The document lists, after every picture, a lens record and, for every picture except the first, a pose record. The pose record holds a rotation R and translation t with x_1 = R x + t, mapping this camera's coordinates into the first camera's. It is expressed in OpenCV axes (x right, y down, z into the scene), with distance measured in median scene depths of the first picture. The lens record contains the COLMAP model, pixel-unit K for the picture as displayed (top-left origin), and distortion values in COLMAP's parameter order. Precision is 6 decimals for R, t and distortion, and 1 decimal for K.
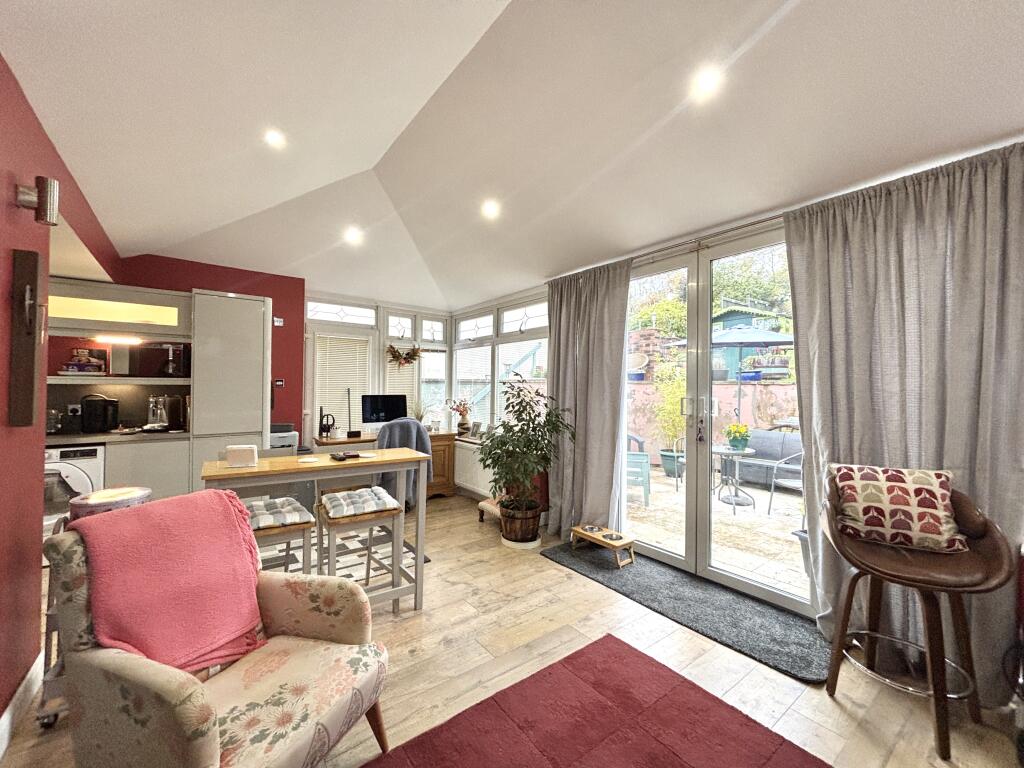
lens RADIAL K [[406.0, 0, 522.9], [0, 406.0, 385.0], [0, 0, 1]] dist [-0.000081, -0.000150]
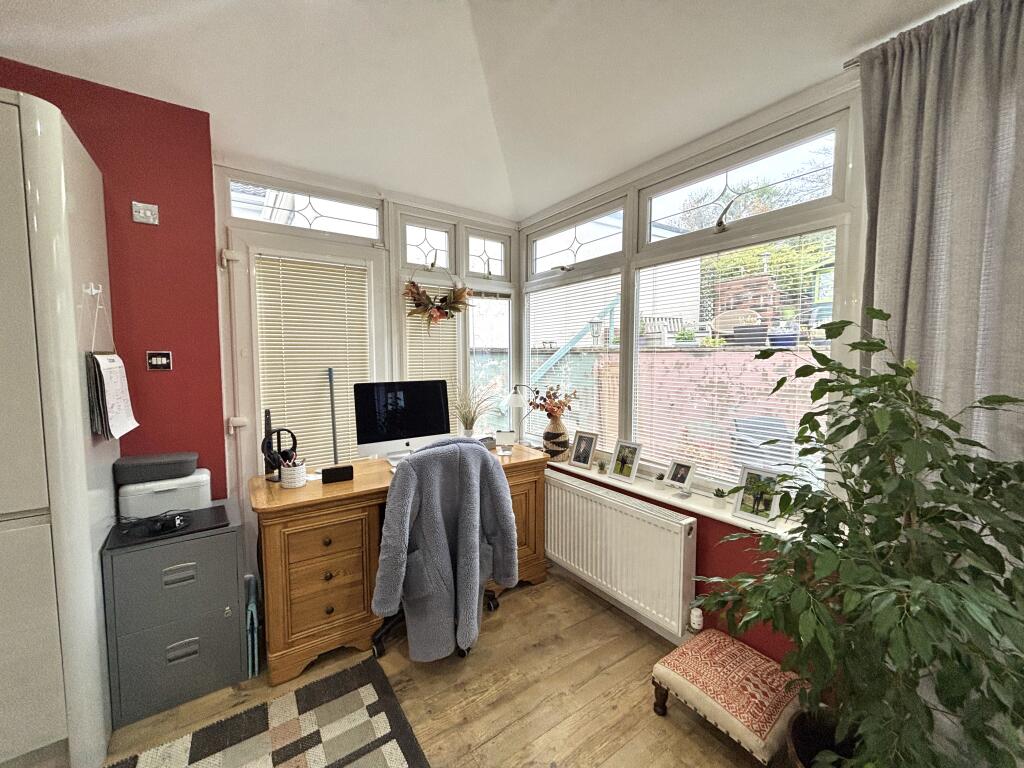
lens RADIAL K [[410.8, 0, 512.0], [0, 410.8, 384.0], [0, 0, 1]] dist [-0.000588, -0.000331]
pose [[0.997986, -0.011262, -0.062431, -0.171850], [0.015630, 0.997431, 0.069914, -0.004516], [0.061483, -0.070749, 0.995598, 0.495570]]
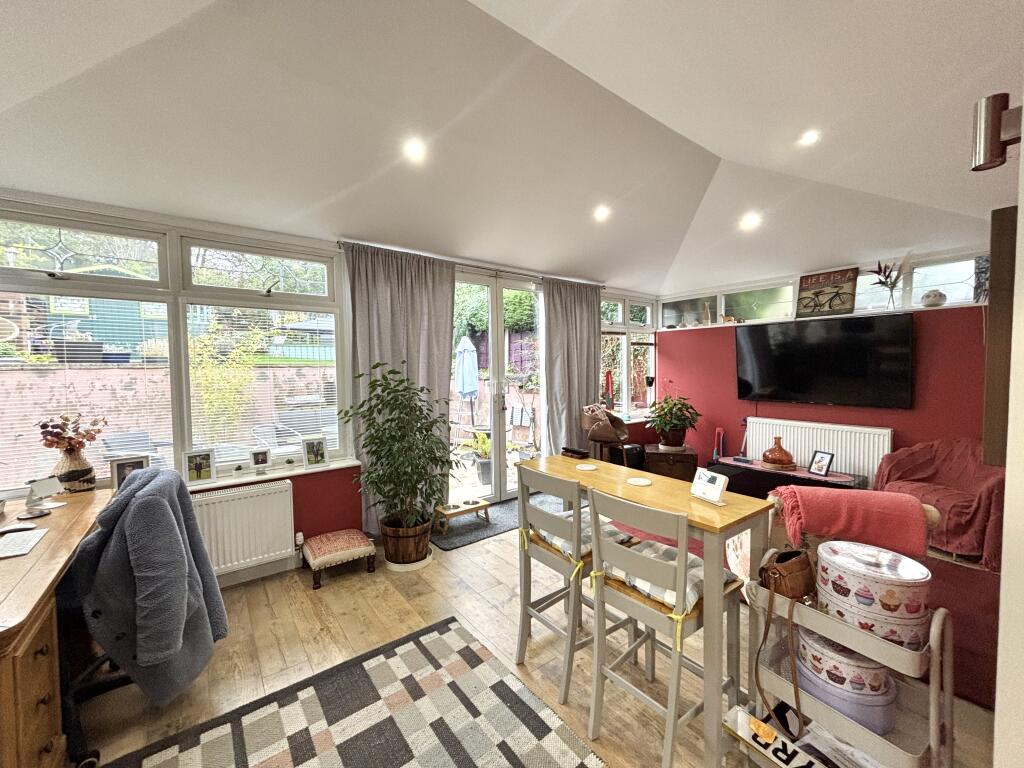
lens RADIAL K [[410.8, 0, 512.0], [0, 410.8, 384.0], [0, 0, 1]] dist [-0.000588, -0.000331]
pose [[0.011882, -0.057254, 0.998289, -0.585468], [0.000388, 0.998360, 0.057254, -0.023308], [-0.999929, -0.000293, 0.011885, 0.538805]]
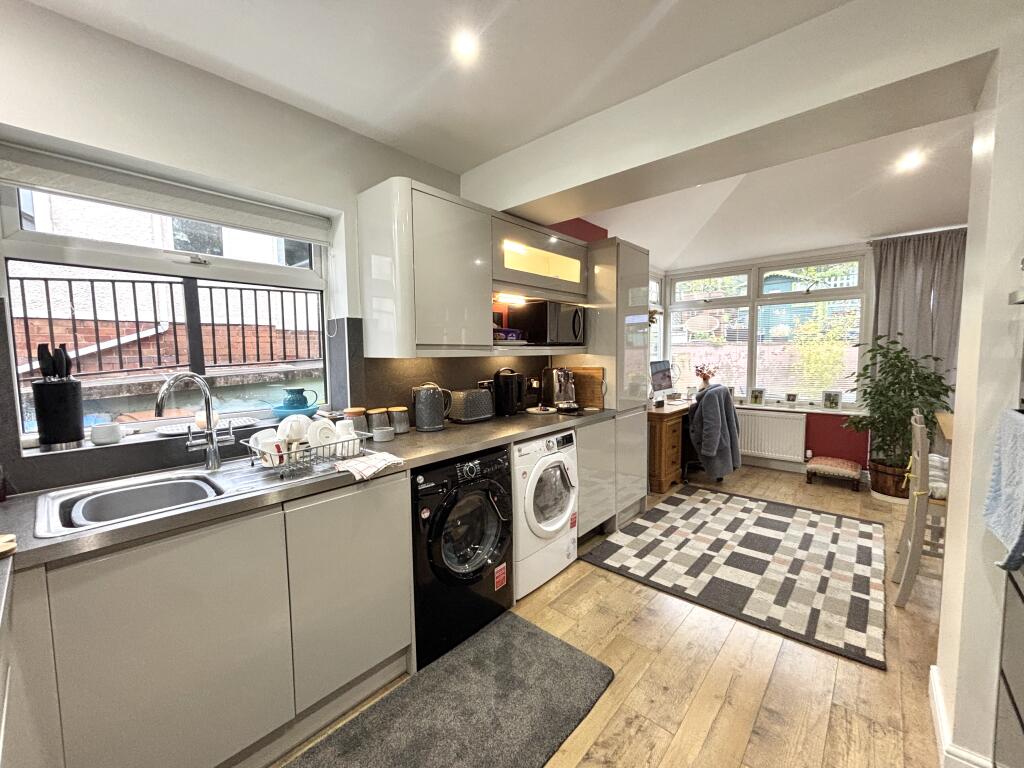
lens RADIAL K [[417.3, 0, 511.8], [0, 417.3, 386.7], [0, 0, 1]] dist [0.001299, 0.000141]
pose [[0.983592, -0.038377, 0.176281, -0.793269], [0.022525, 0.995590, 0.091062, -0.011244], [-0.178998, -0.085597, 0.980119, 0.110173]]
